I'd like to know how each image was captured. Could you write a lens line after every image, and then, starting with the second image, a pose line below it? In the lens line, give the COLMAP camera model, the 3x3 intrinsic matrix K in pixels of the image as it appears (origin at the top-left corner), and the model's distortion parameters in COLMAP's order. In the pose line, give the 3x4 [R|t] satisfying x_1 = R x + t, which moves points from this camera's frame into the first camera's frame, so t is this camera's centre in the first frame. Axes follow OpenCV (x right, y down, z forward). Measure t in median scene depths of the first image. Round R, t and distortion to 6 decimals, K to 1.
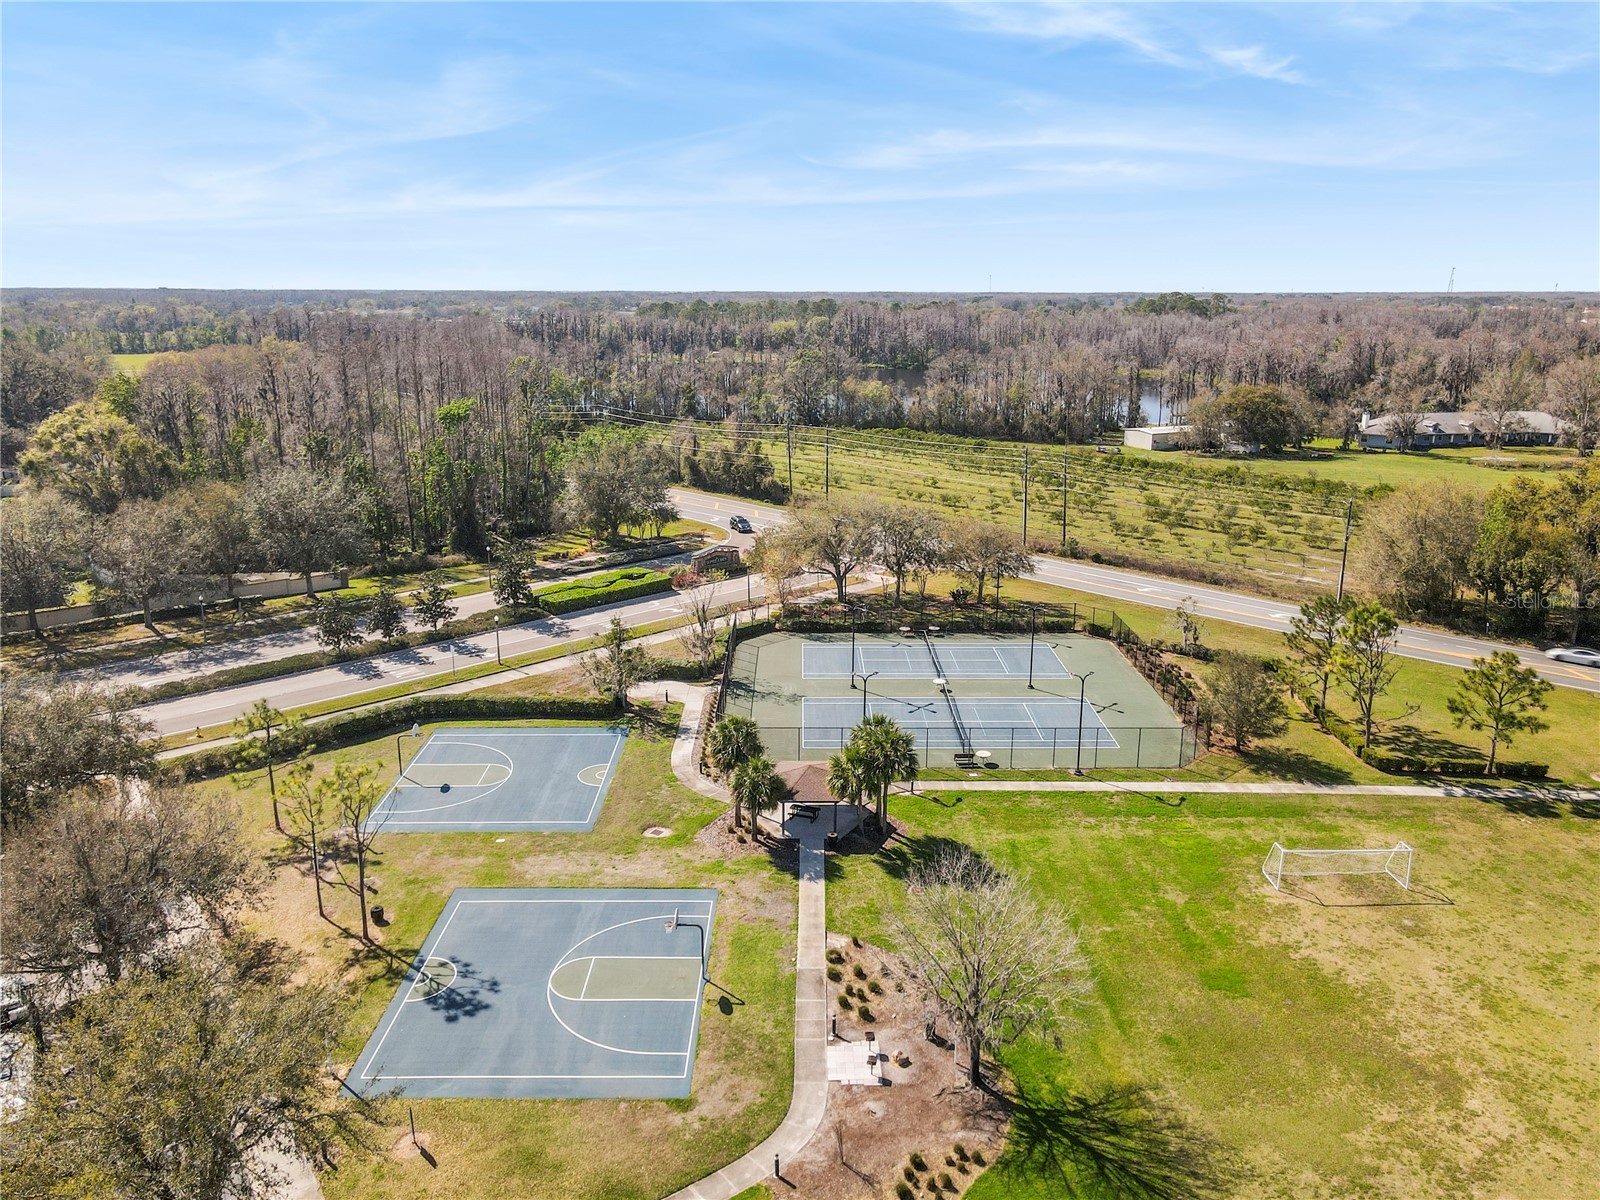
lens RADIAL K [[1179.6, 0, 800.0], [0, 1179.6, 600.0], [0, 0, 1]] dist [0.000535, 0.035361]
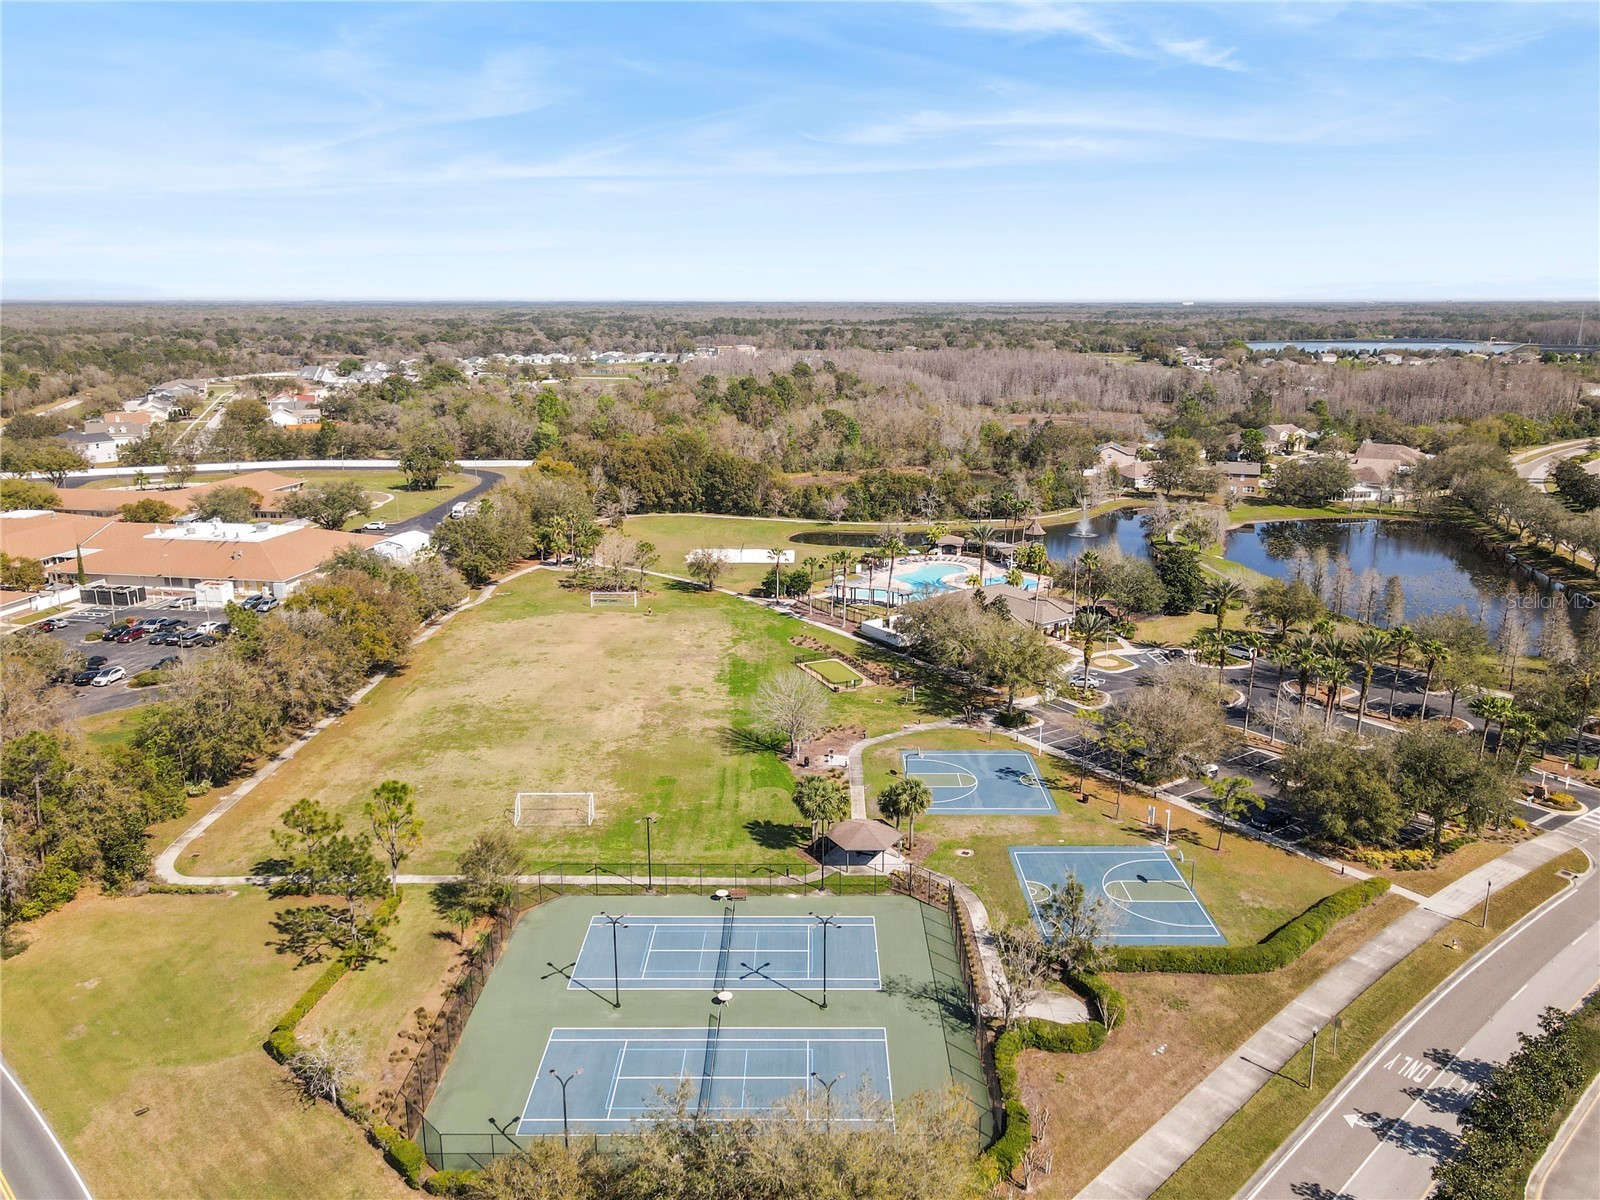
lens RADIAL K [[1166.5, 0, 800.0], [0, 1166.5, 600.0], [0, 0, 1]] dist [0.009777, 0.004335]
pose [[-0.999937, -0.004393, 0.010298, 0.047623], [0.001212, 0.871953, 0.489588, -0.524102], [-0.011130, 0.489570, -0.871893, 1.394510]]
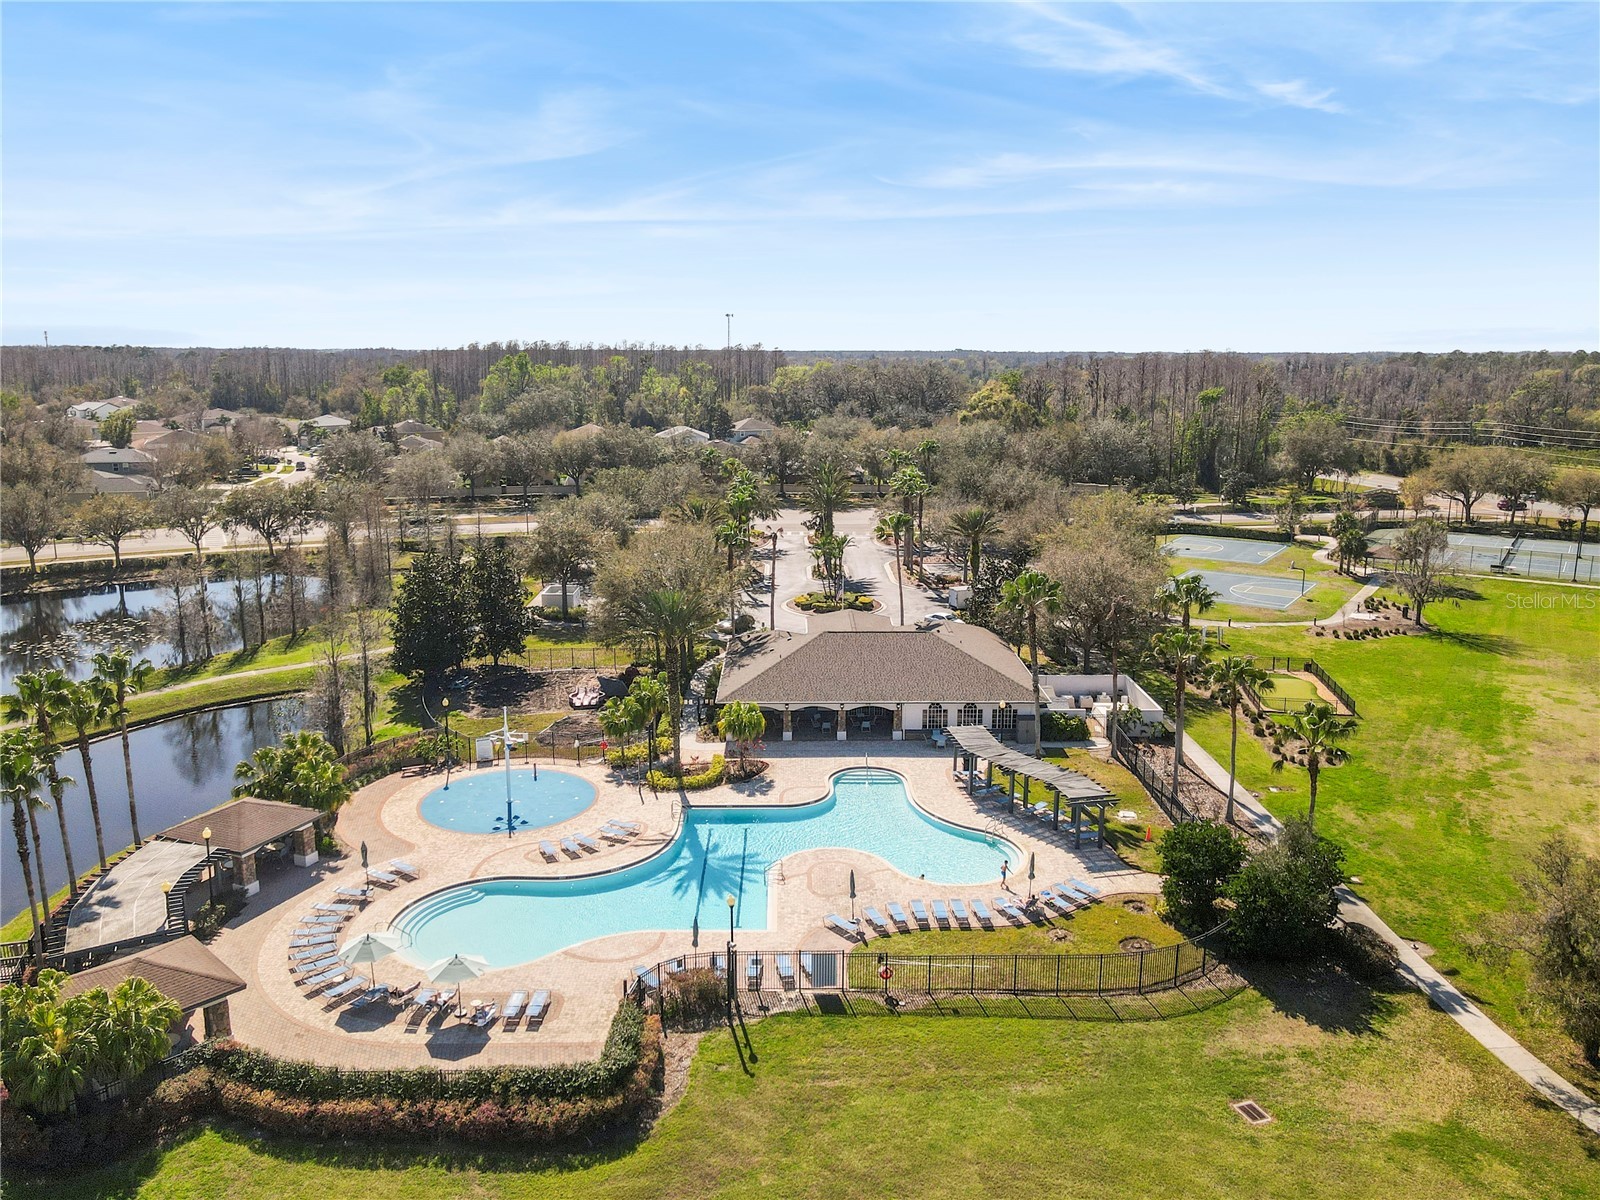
lens RADIAL K [[1179.6, 0, 800.0], [0, 1179.6, 600.0], [0, 0, 1]] dist [0.000535, 0.035361]
pose [[0.825286, 0.118281, -0.552189, 0.189452], [-0.146696, 0.989154, -0.007367, 0.249047], [0.545329, 0.087084, 0.833686, -0.709072]]
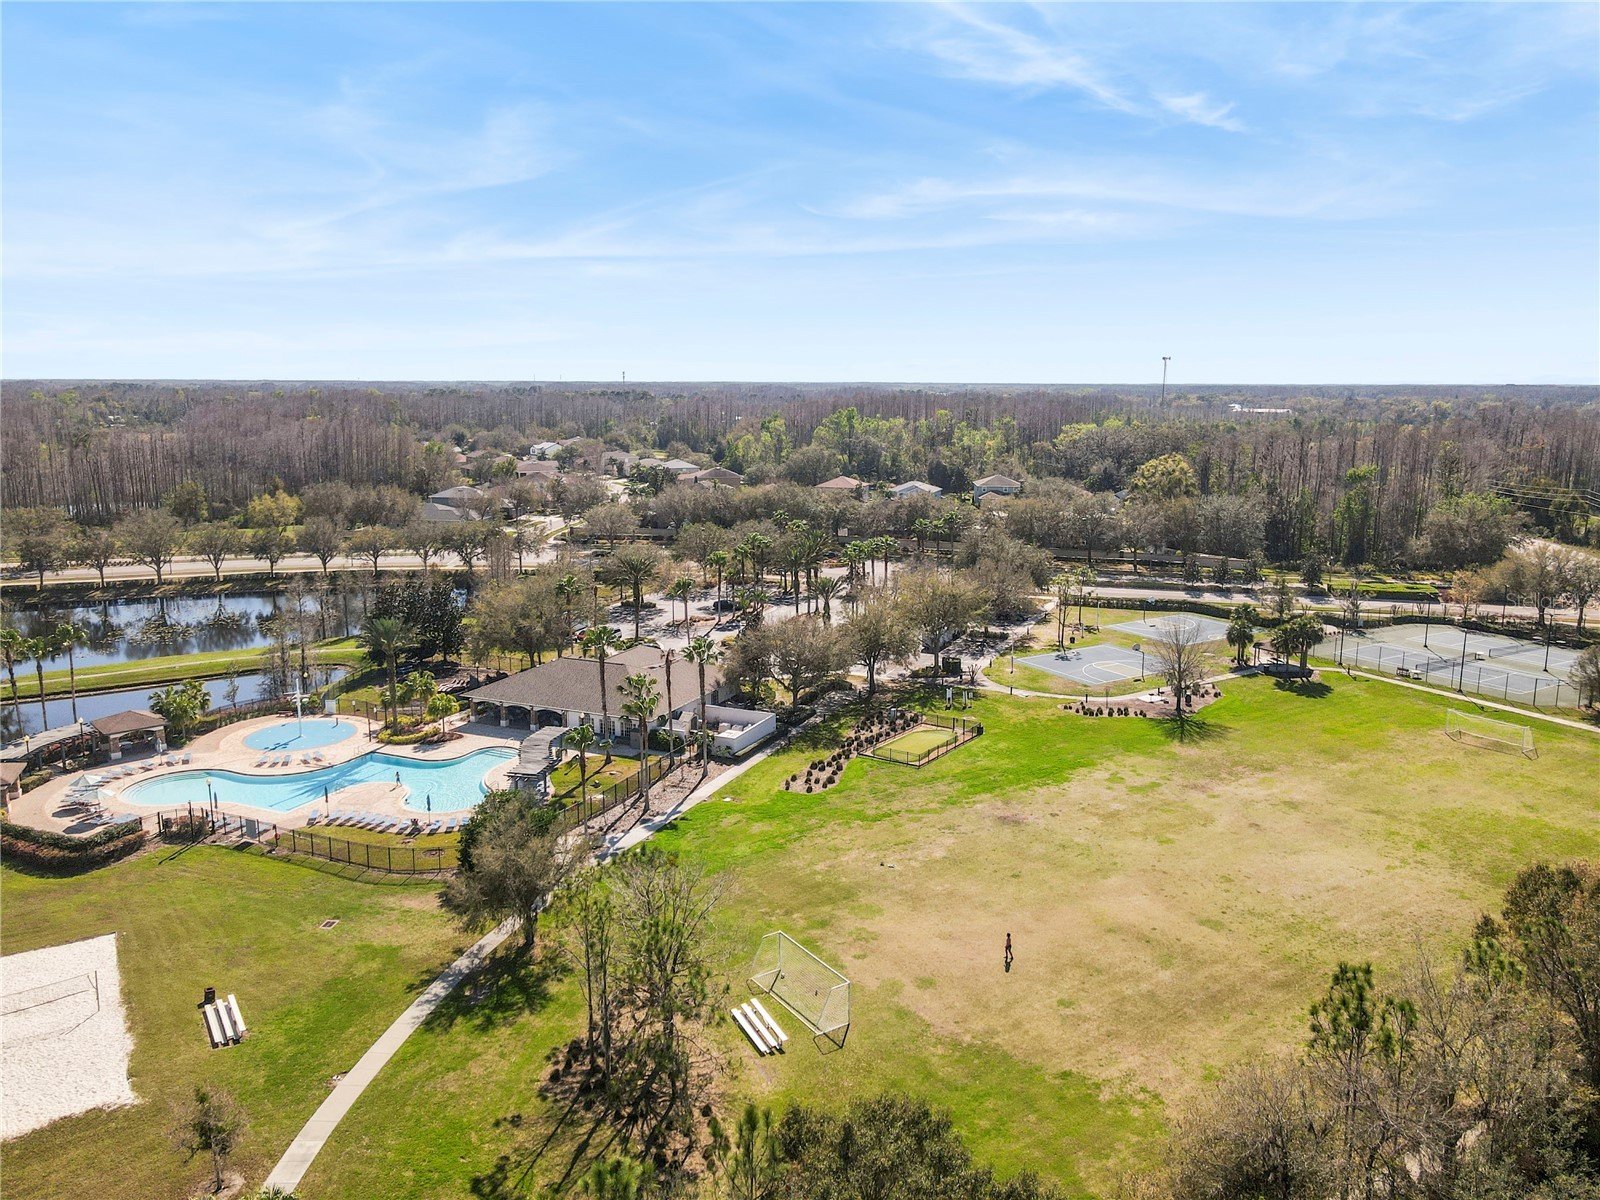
lens RADIAL K [[1179.6, 0, 800.0], [0, 1179.6, 600.0], [0, 0, 1]] dist [0.000535, 0.035361]
pose [[0.510941, 0.157996, -0.844971, 0.820040], [-0.221920, 0.973887, 0.047910, 0.107034], [0.830476, 0.163037, 0.532662, -0.470225]]
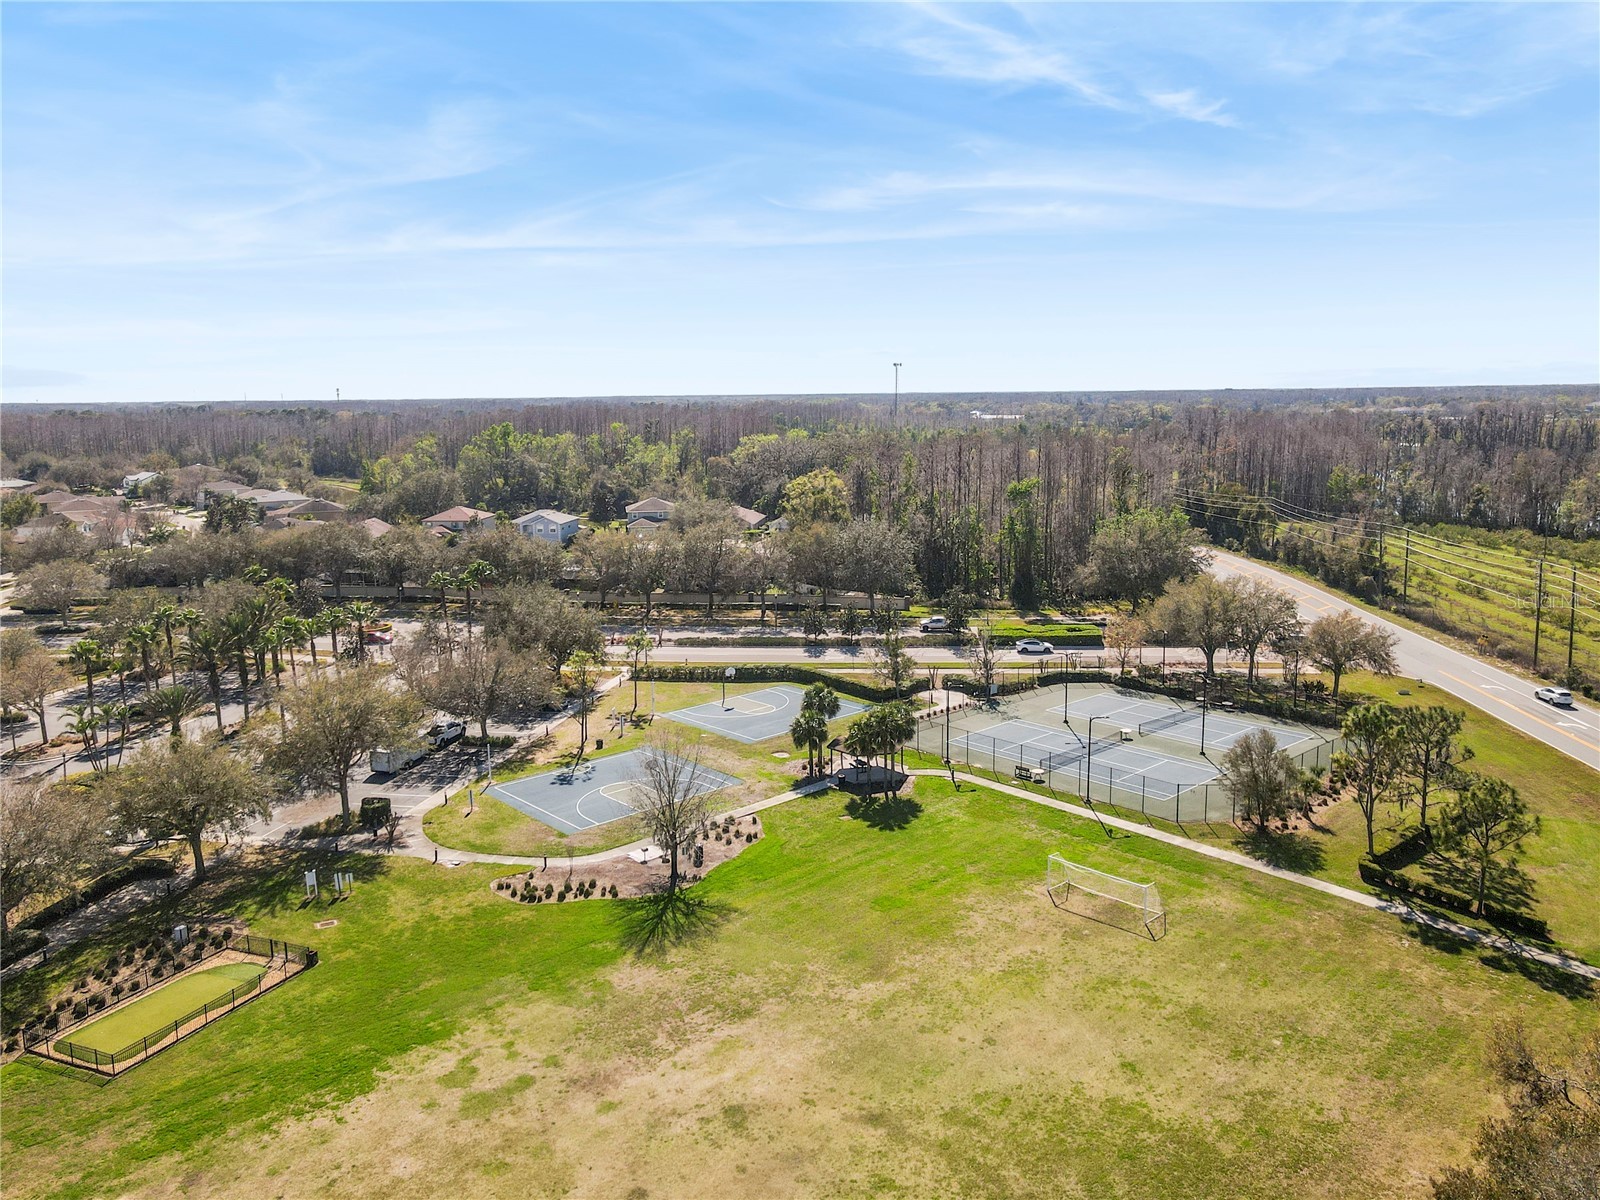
lens RADIAL K [[1209.5, 0, 807.9], [0, 1209.5, 596.9], [0, 0, 1]] dist [-0.008240, 0.035969]
pose [[0.670051, 0.113972, -0.733514, 0.649680], [-0.175819, 0.984393, -0.007654, 0.004464], [0.721193, 0.134094, 0.679631, -0.020848]]
